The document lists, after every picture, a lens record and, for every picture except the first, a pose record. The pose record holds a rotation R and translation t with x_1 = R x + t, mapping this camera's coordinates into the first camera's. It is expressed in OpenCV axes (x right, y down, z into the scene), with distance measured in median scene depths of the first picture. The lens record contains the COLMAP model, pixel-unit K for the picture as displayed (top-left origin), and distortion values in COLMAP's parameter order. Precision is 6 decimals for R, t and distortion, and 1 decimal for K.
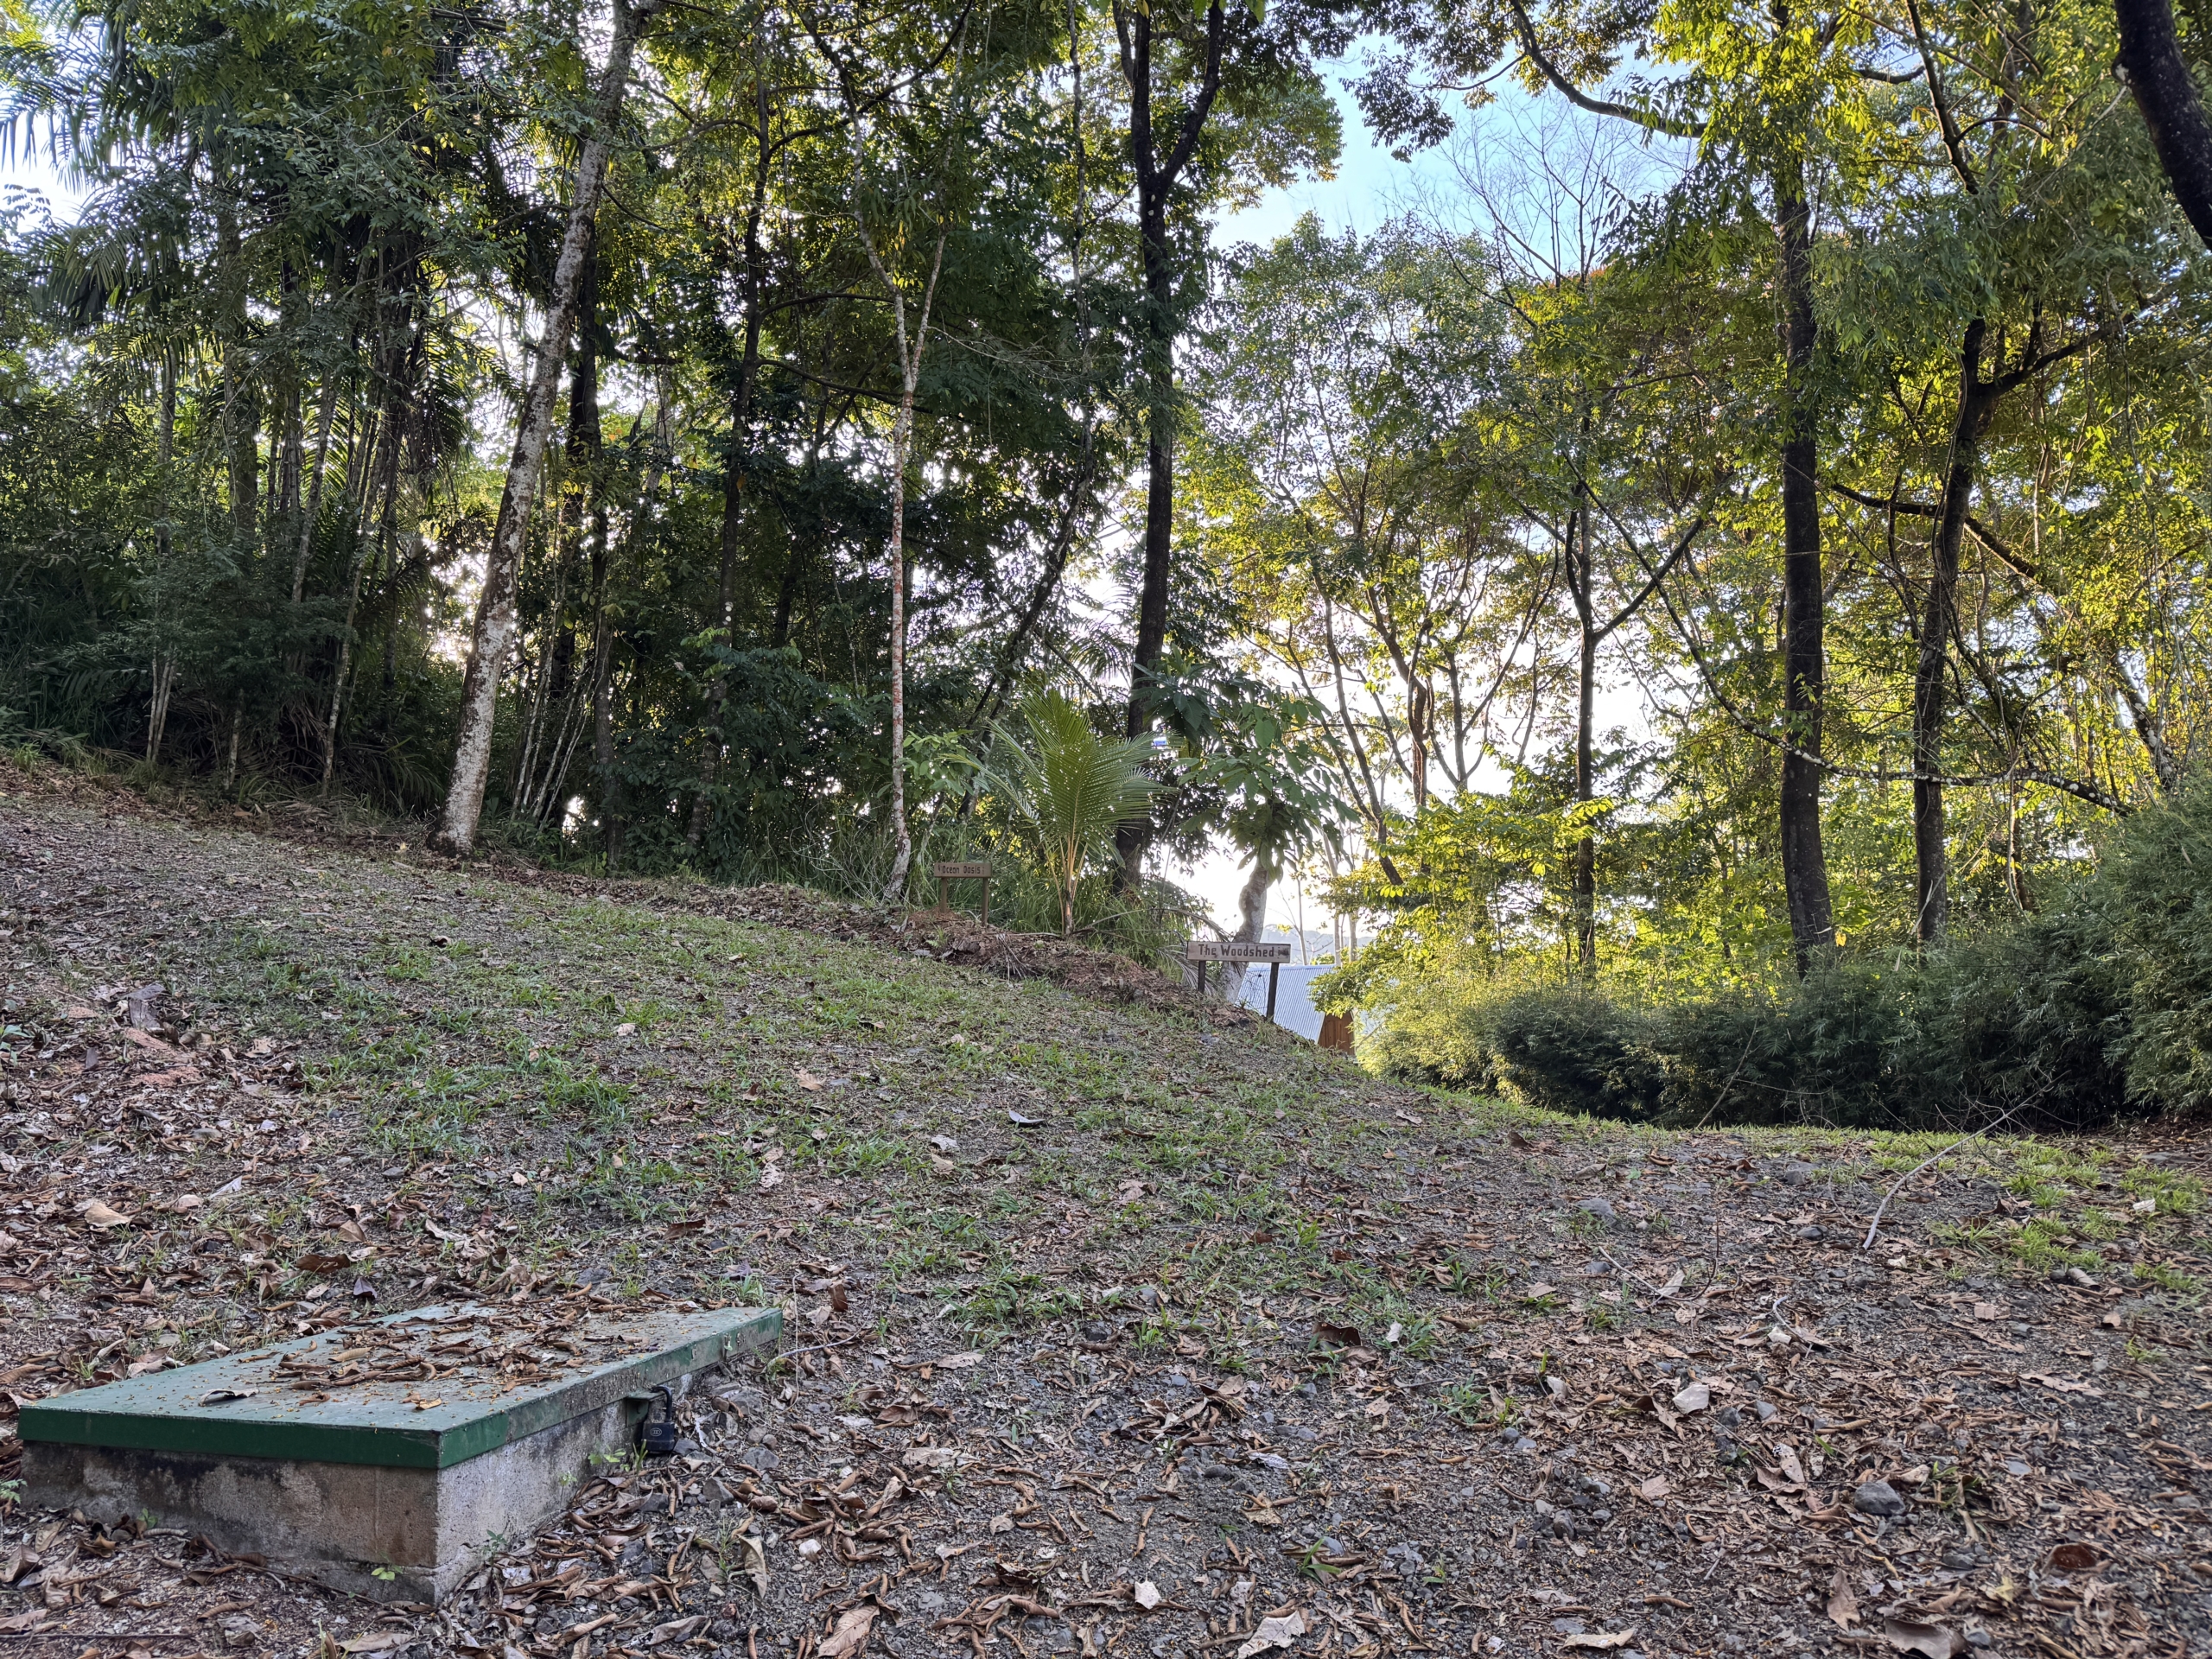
lens RADIAL K [[1559.3, 0, 1098.5], [0, 1559.3, 823.7], [0, 0, 1]] dist [0.144698, -0.211010]
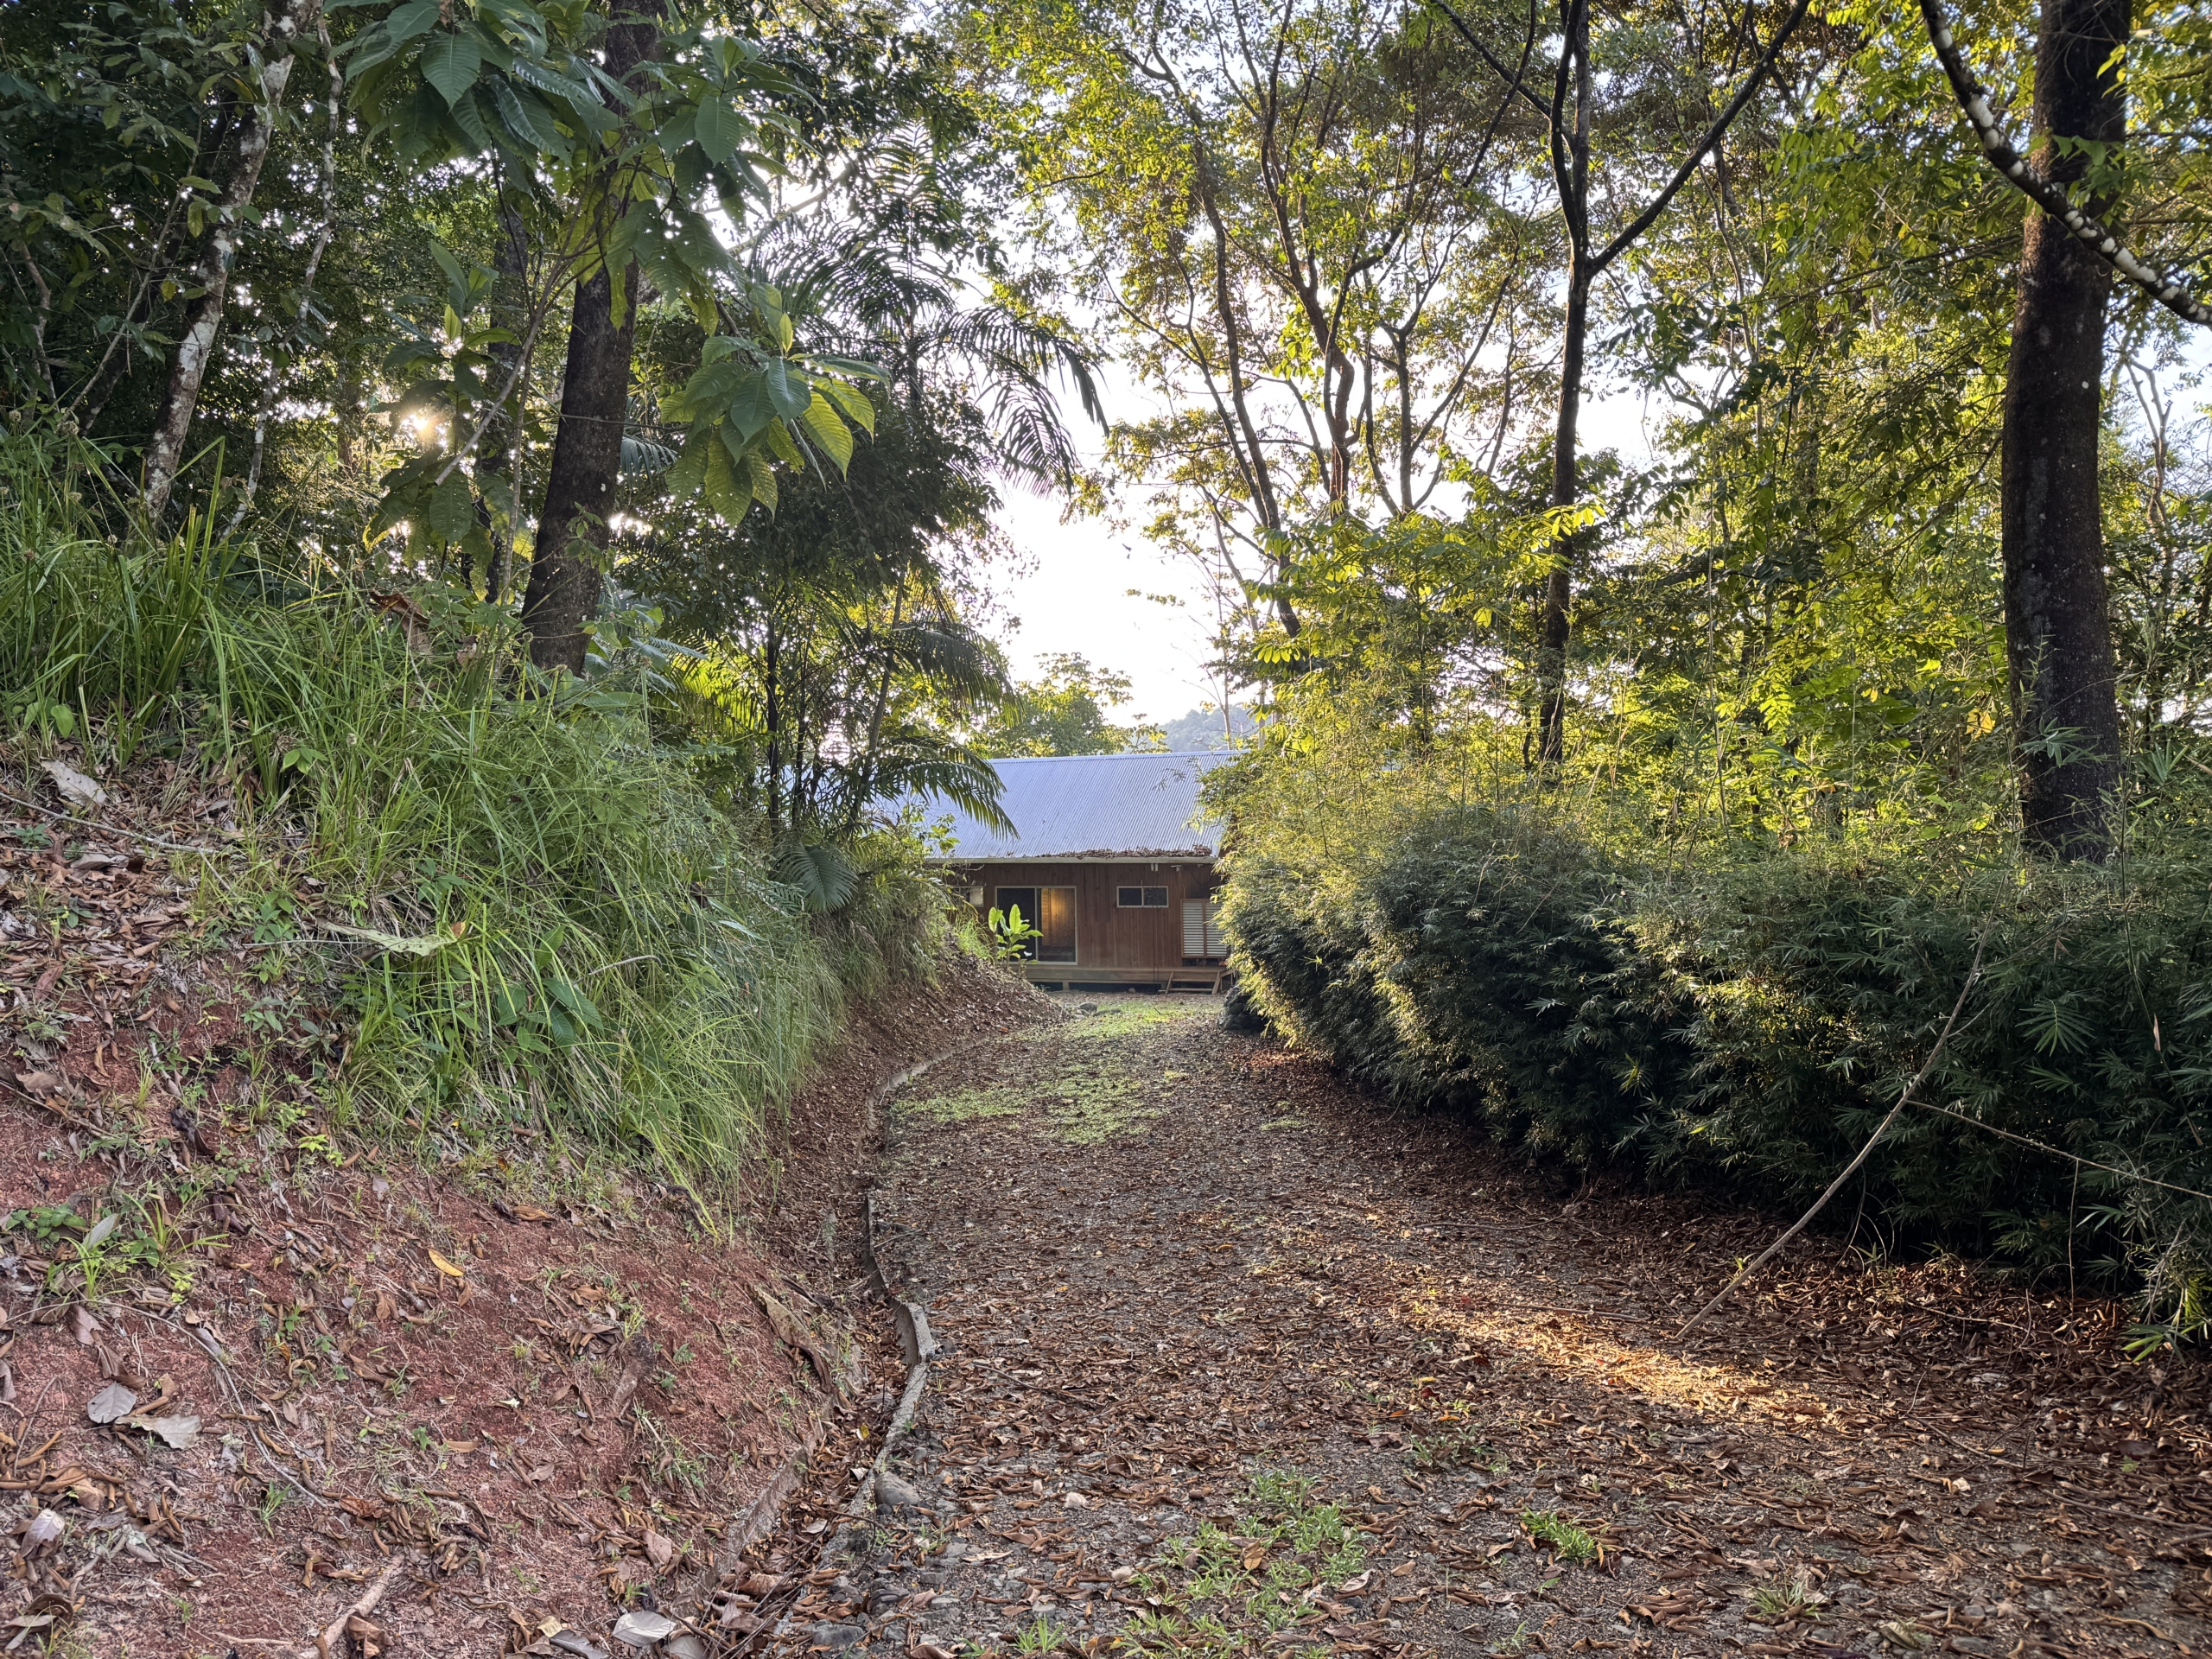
lens RADIAL K [[1559.3, 0, 1098.5], [0, 1559.3, 823.7], [0, 0, 1]] dist [0.144698, -0.211010]
pose [[0.999704, 0.007528, 0.023126, 0.062828], [-0.010697, 0.990072, 0.140154, 0.016121], [-0.021841, -0.140360, 0.989860, 0.211660]]
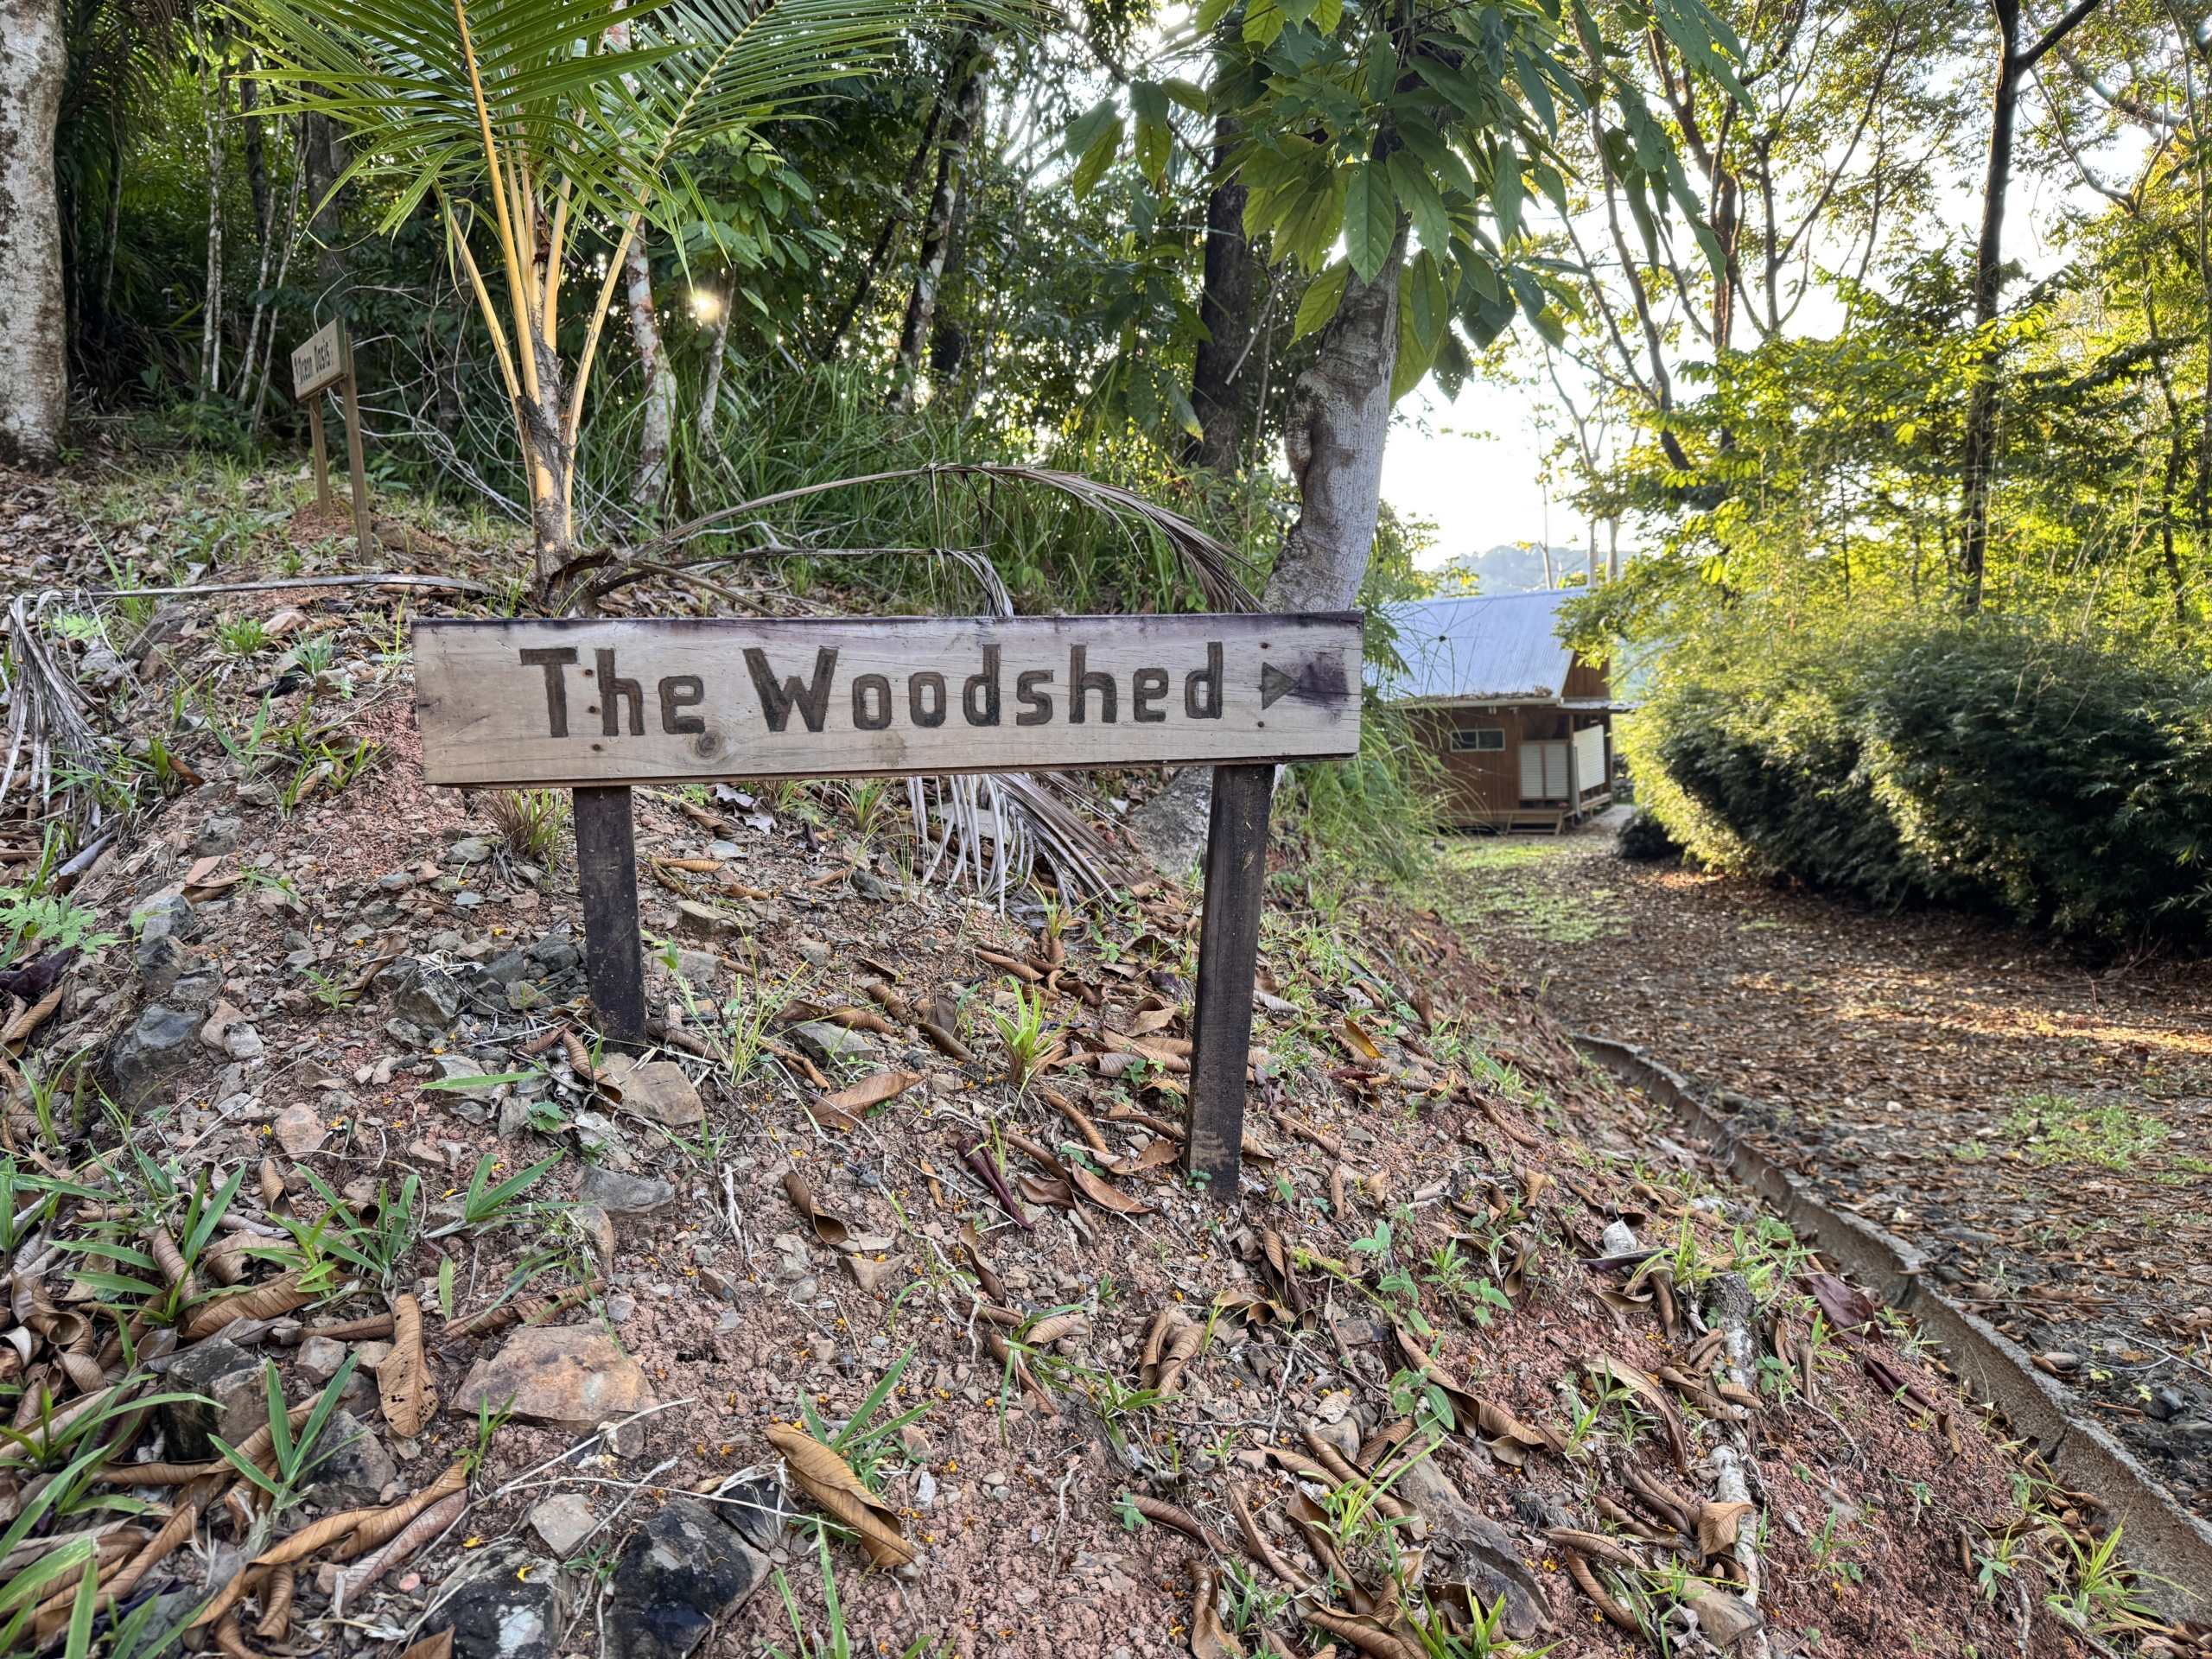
lens RADIAL K [[1566.1, 0, 1106.4], [0, 1566.1, 836.4], [0, 0, 1]] dist [-0.002943, -0.000803]
pose [[0.988562, -0.014815, -0.150088, 0.026895], [0.050118, 0.970879, 0.234271, 0.014966], [0.142246, -0.239114, 0.960516, 0.181587]]
